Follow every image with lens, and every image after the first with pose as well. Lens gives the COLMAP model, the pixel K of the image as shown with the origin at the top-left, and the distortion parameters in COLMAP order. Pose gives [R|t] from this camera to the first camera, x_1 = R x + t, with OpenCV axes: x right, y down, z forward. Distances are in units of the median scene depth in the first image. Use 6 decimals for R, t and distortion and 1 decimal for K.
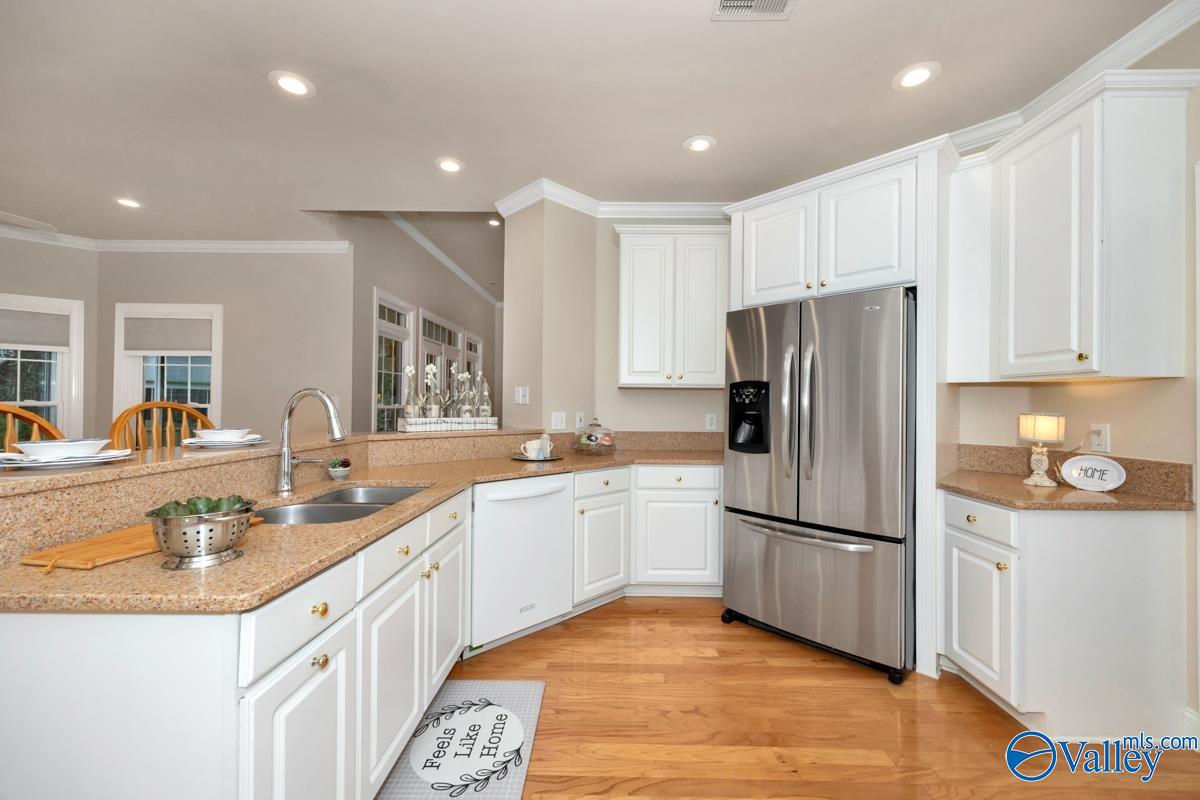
lens RADIAL K [[475.4, 0, 608.2], [0, 475.4, 401.8], [0, 0, 1]] dist [-0.001191, -0.000015]
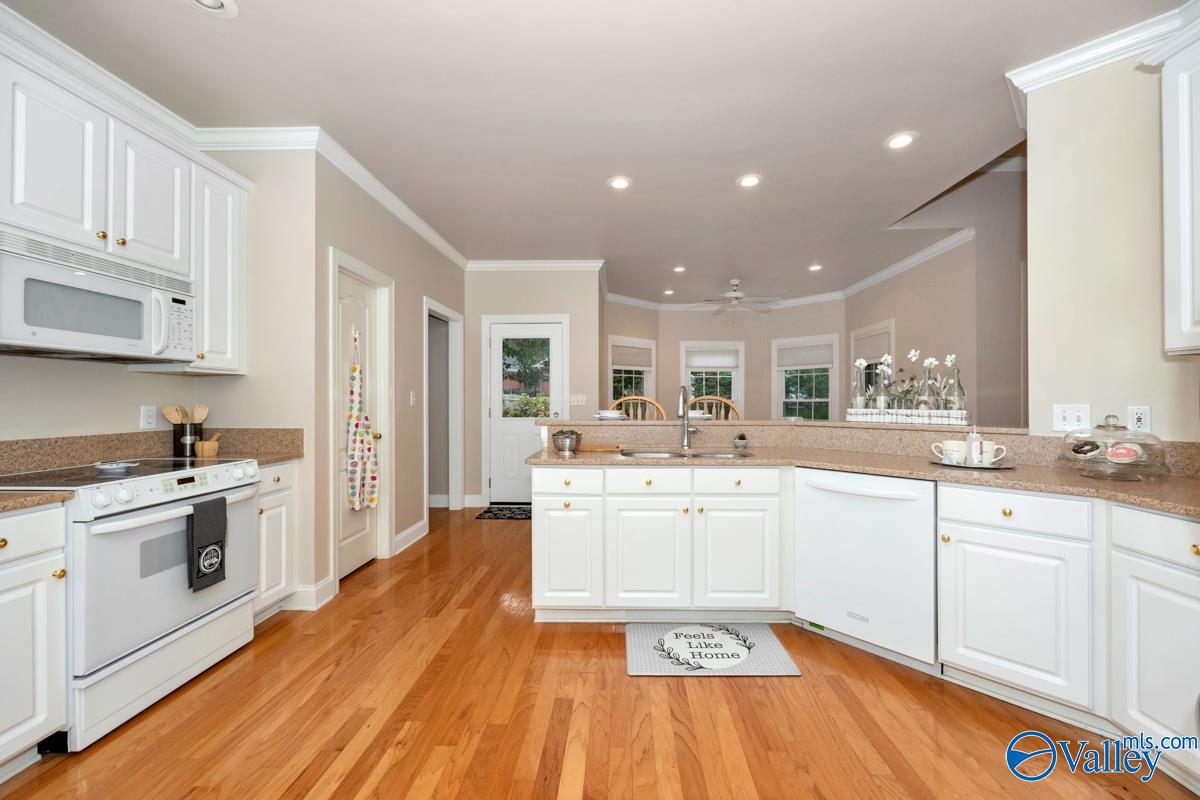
lens RADIAL K [[475.4, 0, 610.5], [0, 475.4, 397.1], [0, 0, 1]] dist [-0.001191, -0.000015]
pose [[-0.025113, -0.016881, -0.999542, 0.756625], [0.001187, 0.999856, -0.016917, 0.029887], [0.999684, -0.001611, -0.025090, 0.554800]]
